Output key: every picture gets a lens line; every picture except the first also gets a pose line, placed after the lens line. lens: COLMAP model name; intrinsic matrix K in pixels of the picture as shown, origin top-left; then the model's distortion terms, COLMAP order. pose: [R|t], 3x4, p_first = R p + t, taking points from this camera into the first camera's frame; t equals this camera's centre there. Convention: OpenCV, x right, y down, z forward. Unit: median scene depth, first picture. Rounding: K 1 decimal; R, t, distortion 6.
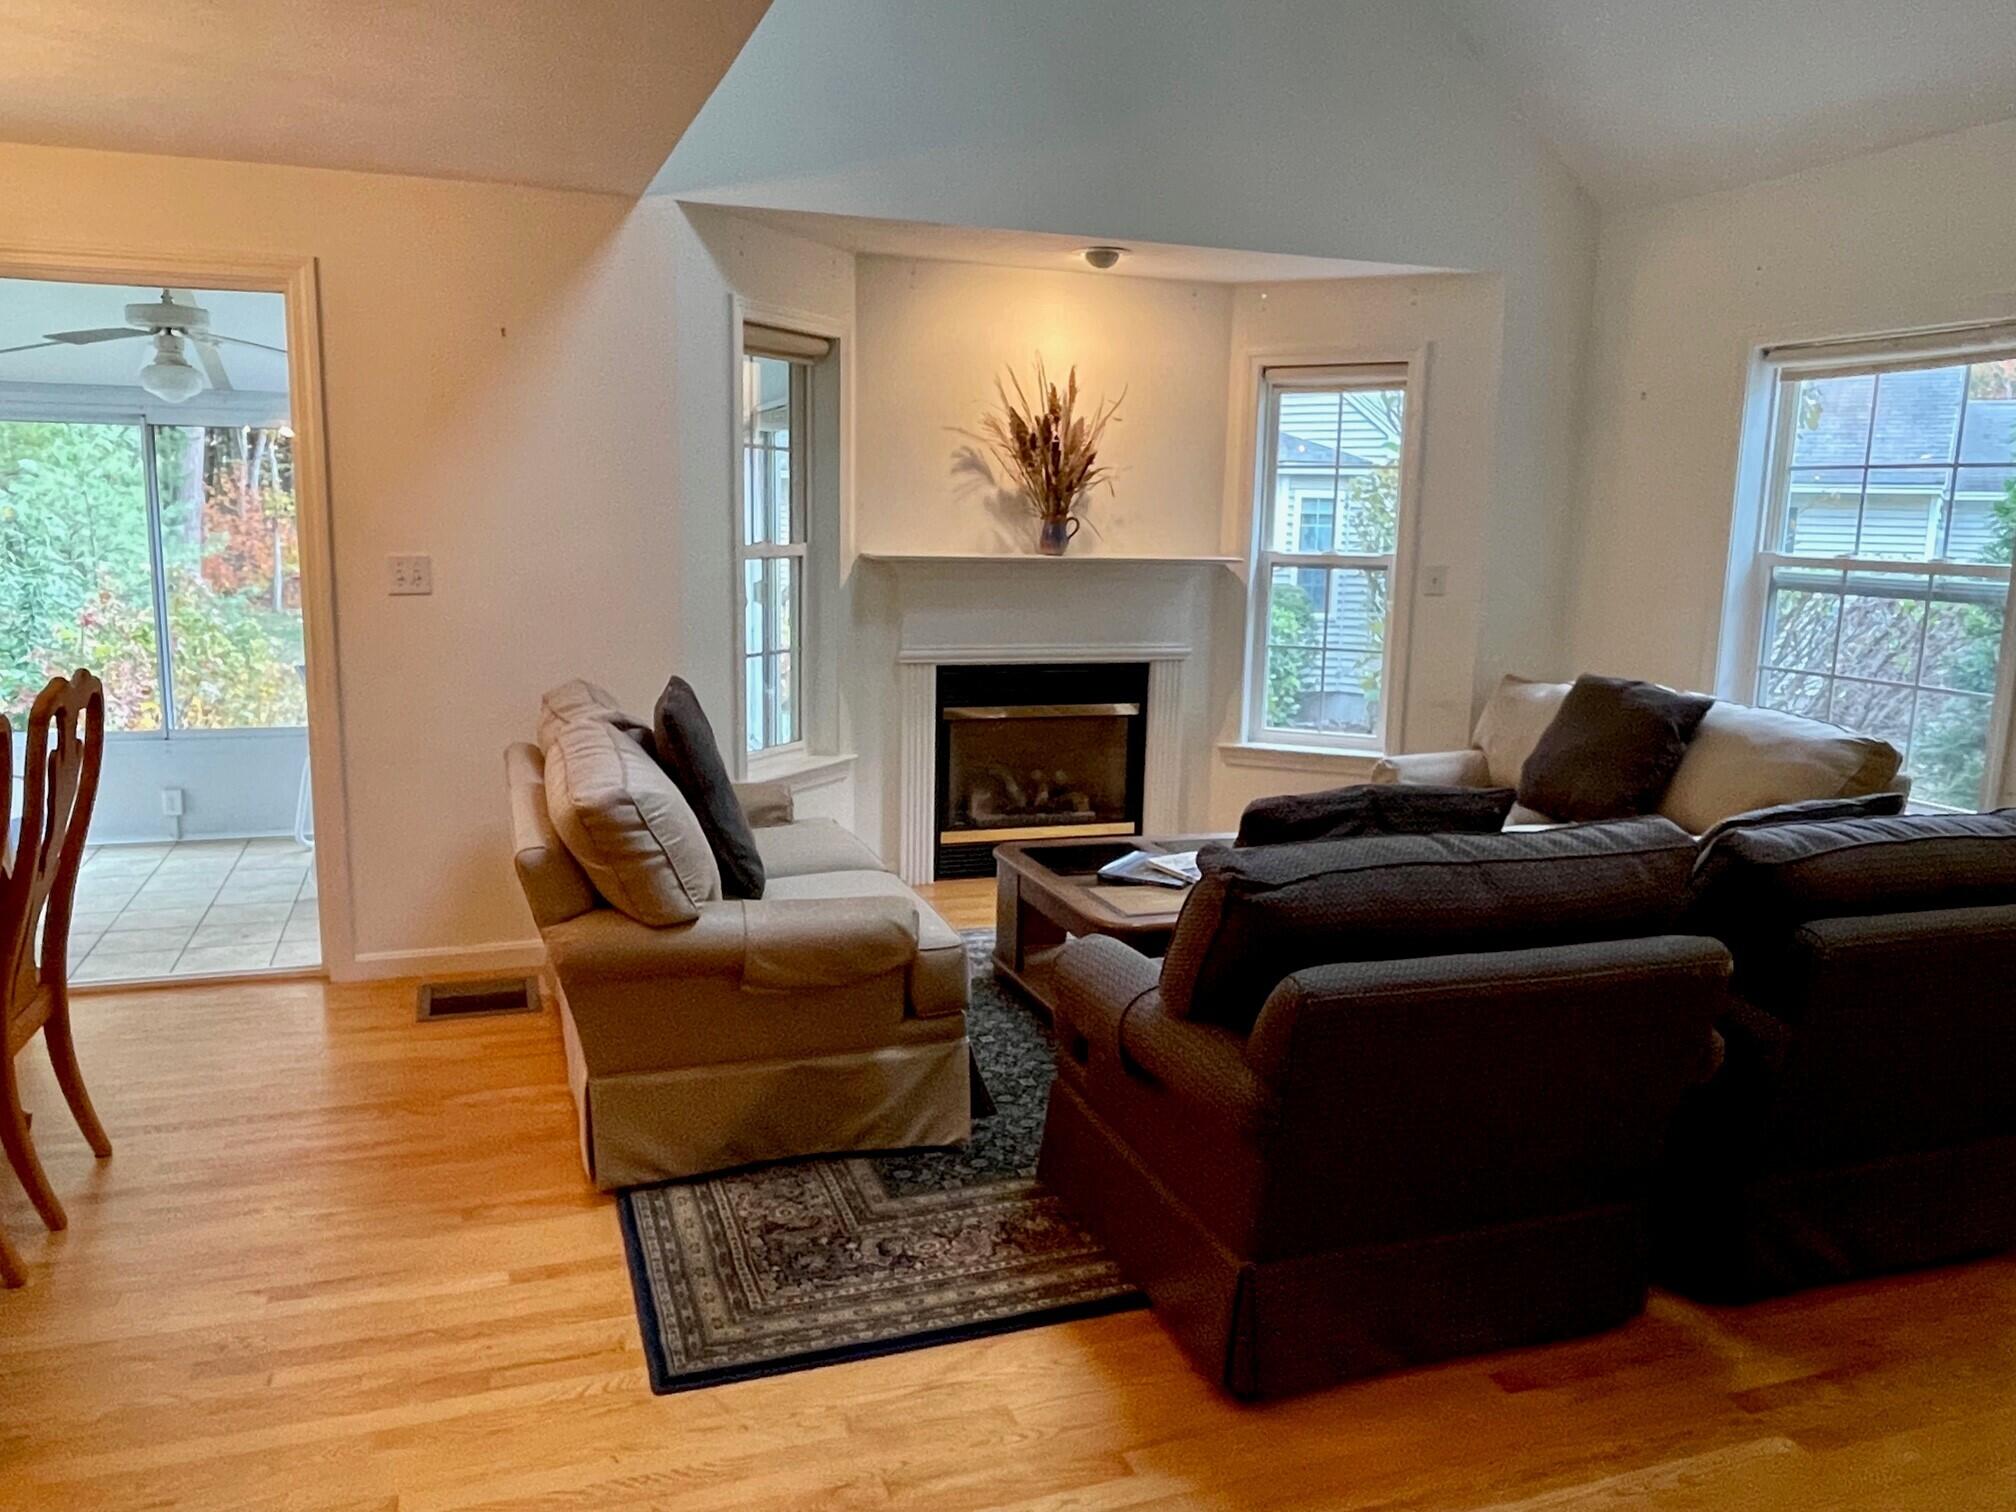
lens RADIAL K [[1554.0, 0, 1020.4], [0, 1554.0, 756.9], [0, 0, 1]] dist [0.000633, -0.009083]
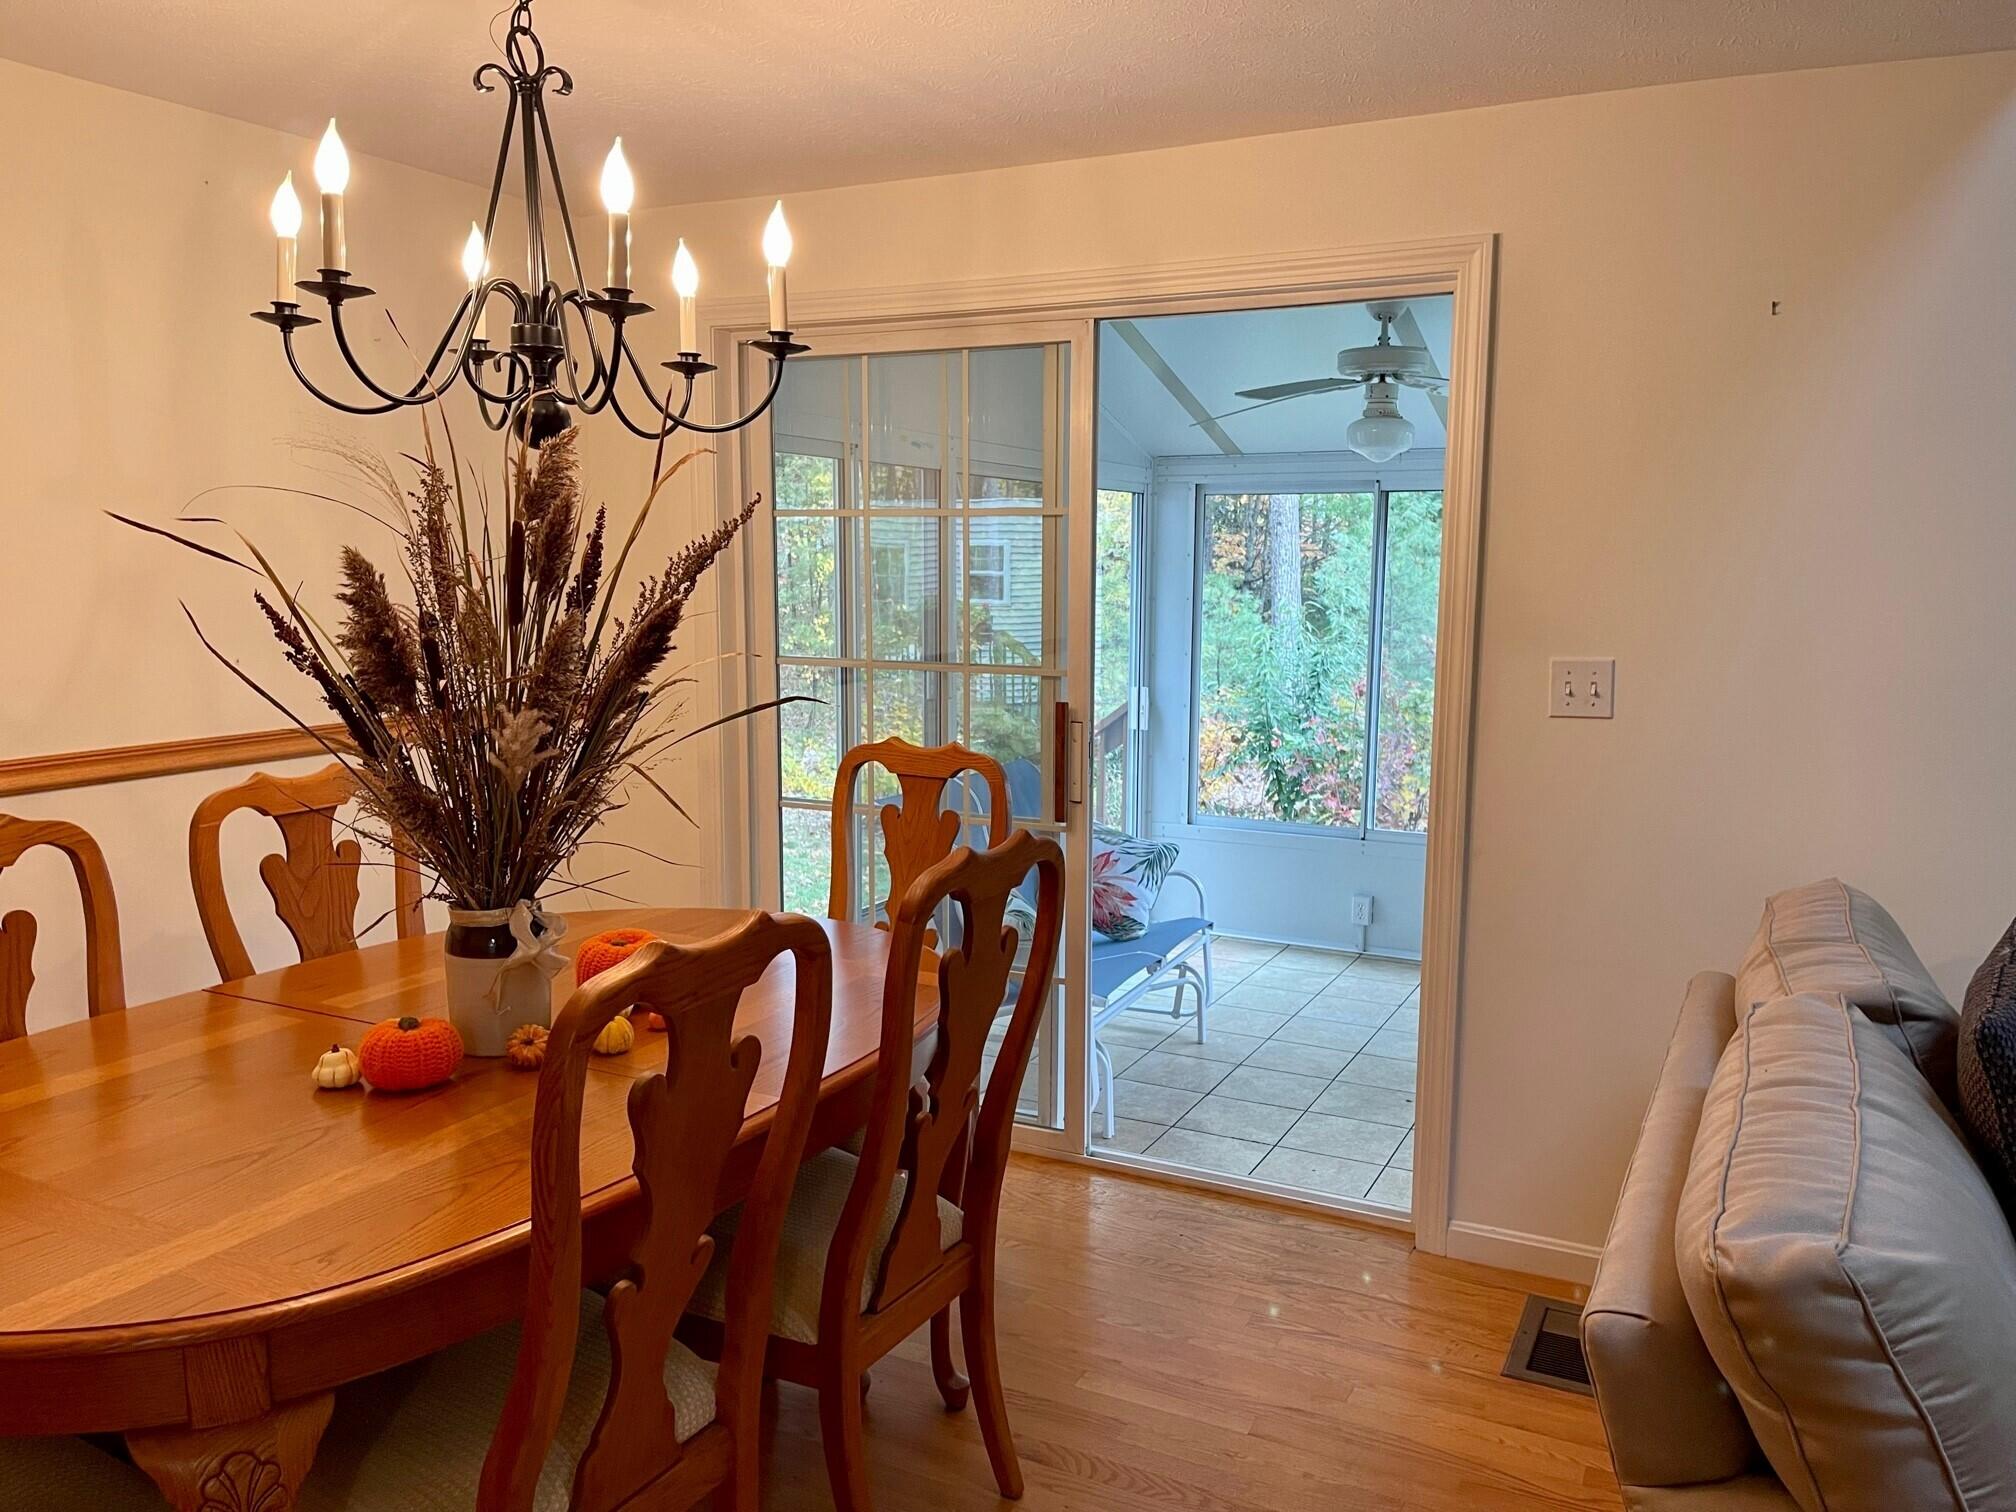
lens RADIAL K [[1554.0, 0, 1022.7], [0, 1554.0, 771.8], [0, 0, 1]] dist [0.000633, -0.009083]
pose [[0.696668, 0.089867, -0.711743, -0.077970], [-0.113666, 0.993418, 0.014174, -0.062898], [0.708332, 0.071027, 0.702297, 0.348937]]
